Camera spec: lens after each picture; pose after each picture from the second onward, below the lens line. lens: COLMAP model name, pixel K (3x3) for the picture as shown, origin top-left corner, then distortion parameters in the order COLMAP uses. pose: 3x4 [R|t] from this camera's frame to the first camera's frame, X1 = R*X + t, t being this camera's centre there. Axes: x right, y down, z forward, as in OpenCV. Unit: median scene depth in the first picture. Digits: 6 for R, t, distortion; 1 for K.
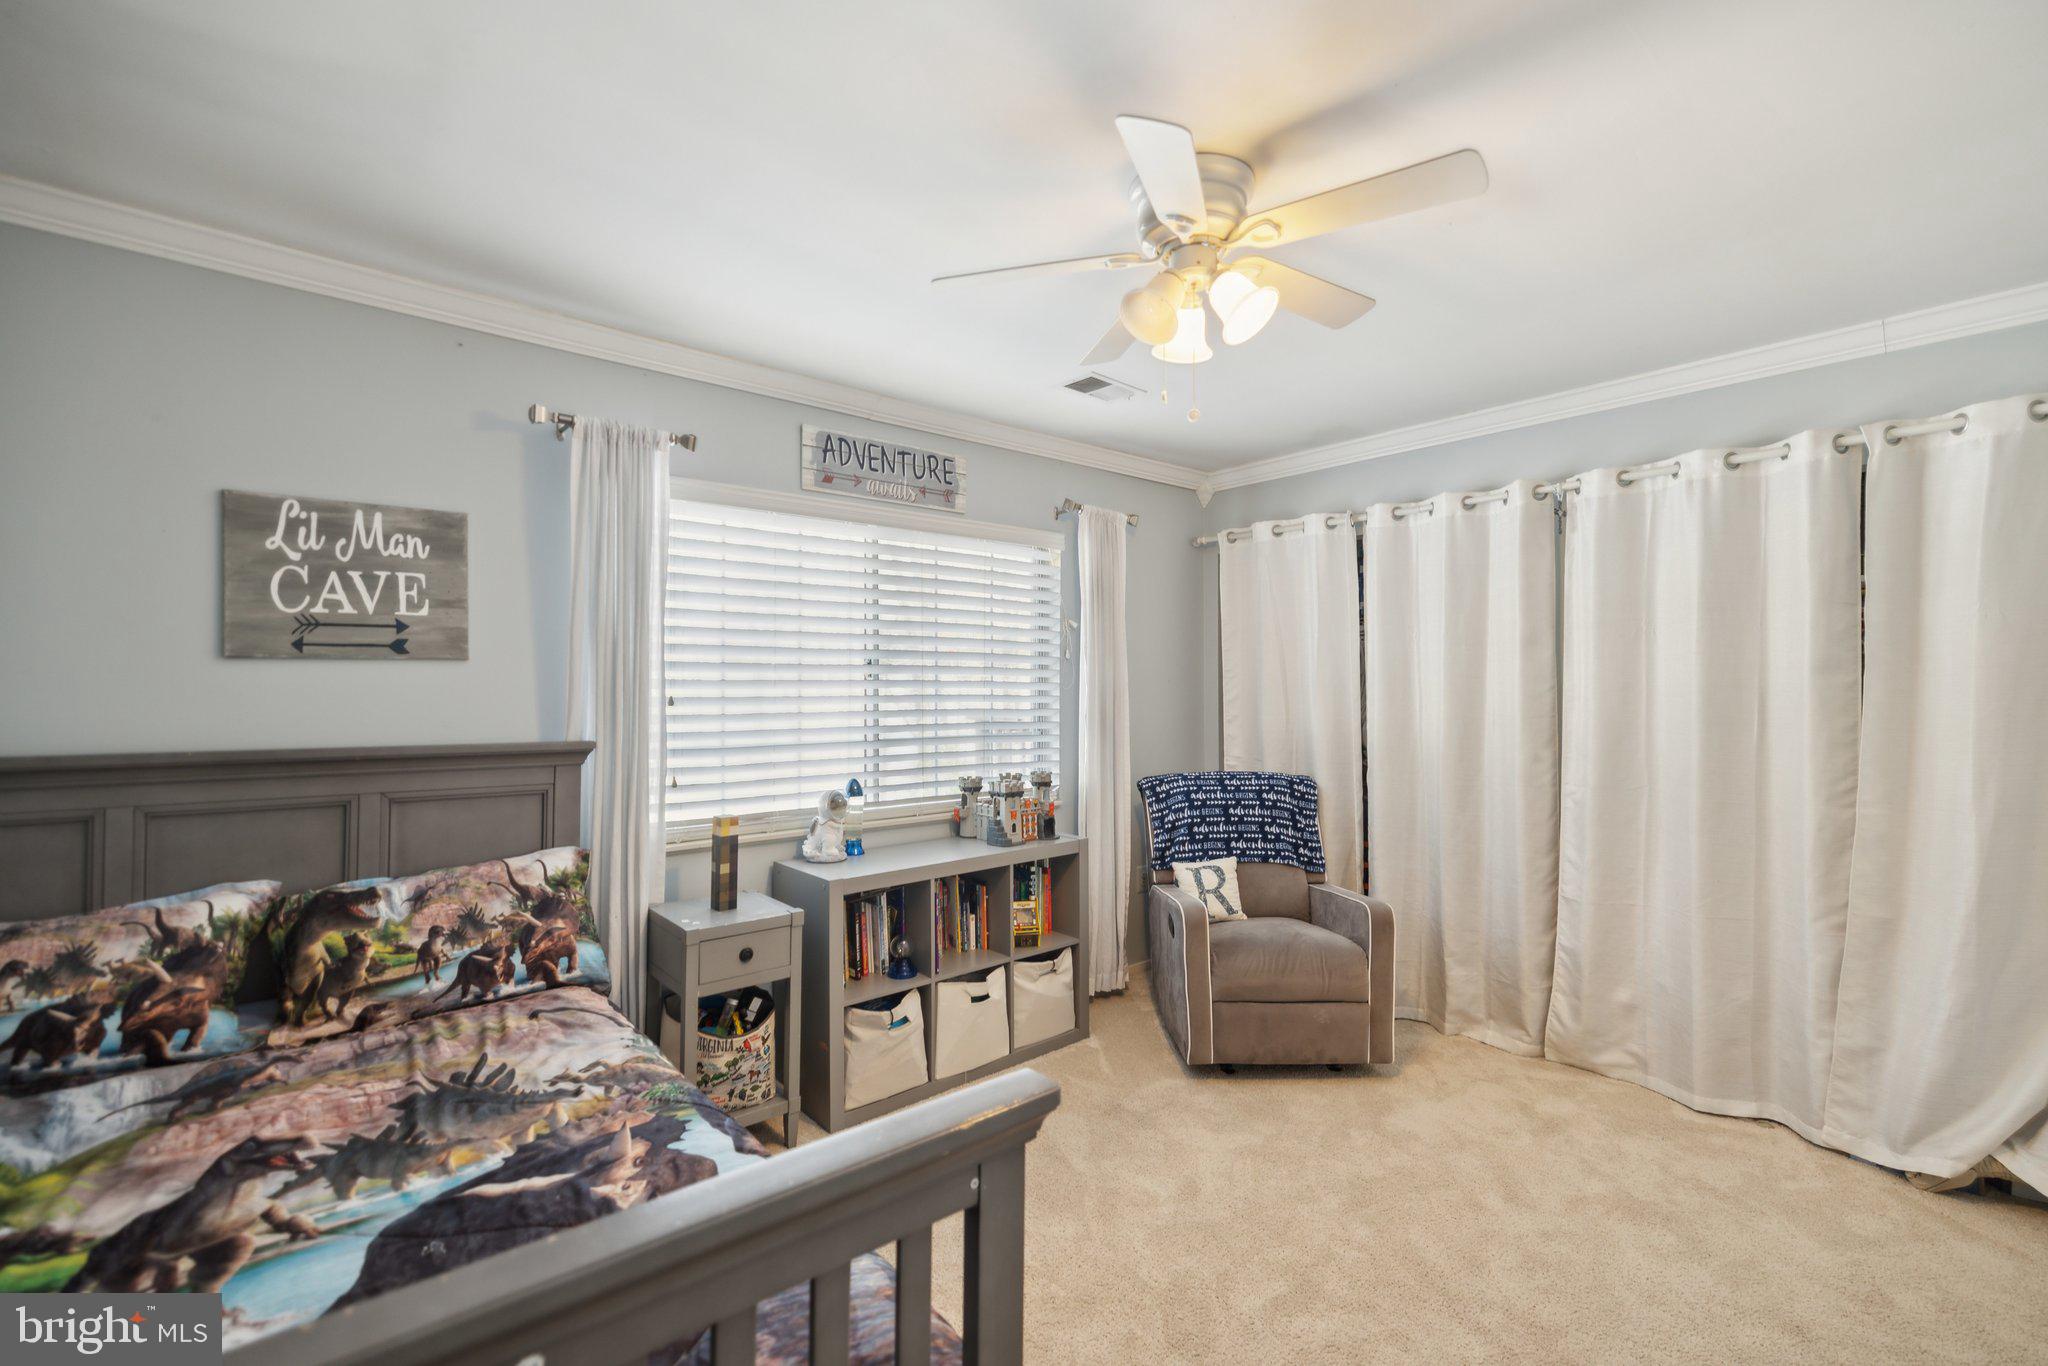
lens RADIAL K [[882.7, 0, 1019.5], [0, 882.7, 679.8], [0, 0, 1]] dist [0.009954, -0.001997]
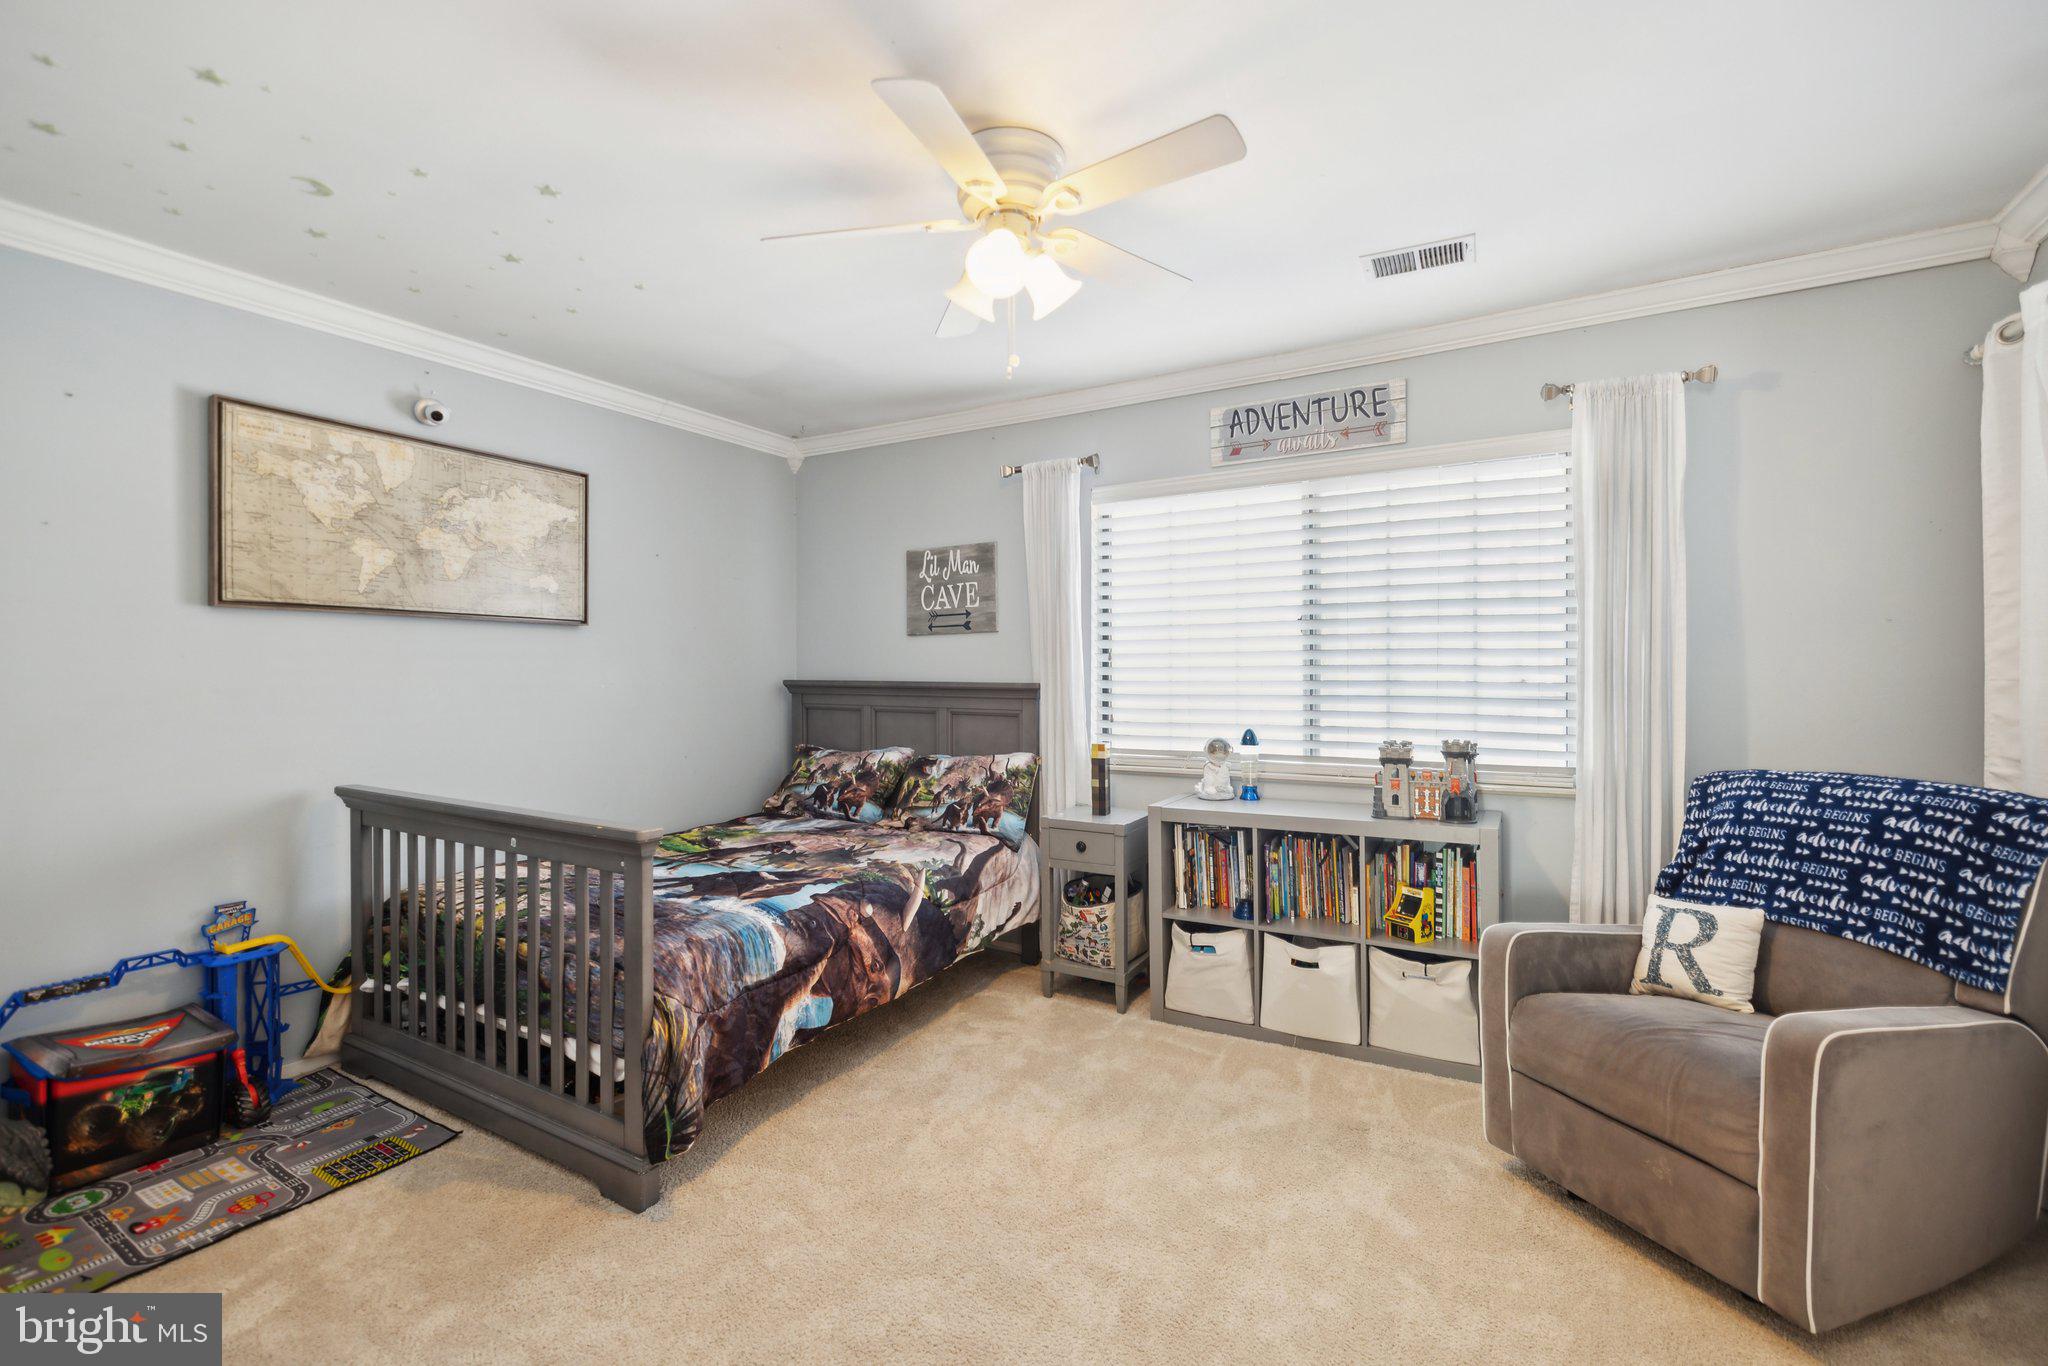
lens RADIAL K [[882.7, 0, 1018.7], [0, 882.7, 679.8], [0, 0, 1]] dist [0.009954, -0.001997]
pose [[0.346749, 0.007946, -0.937924, 0.920941], [0.014084, 0.999807, 0.013677, 0.044568], [0.937852, -0.017952, 0.346571, 0.478367]]
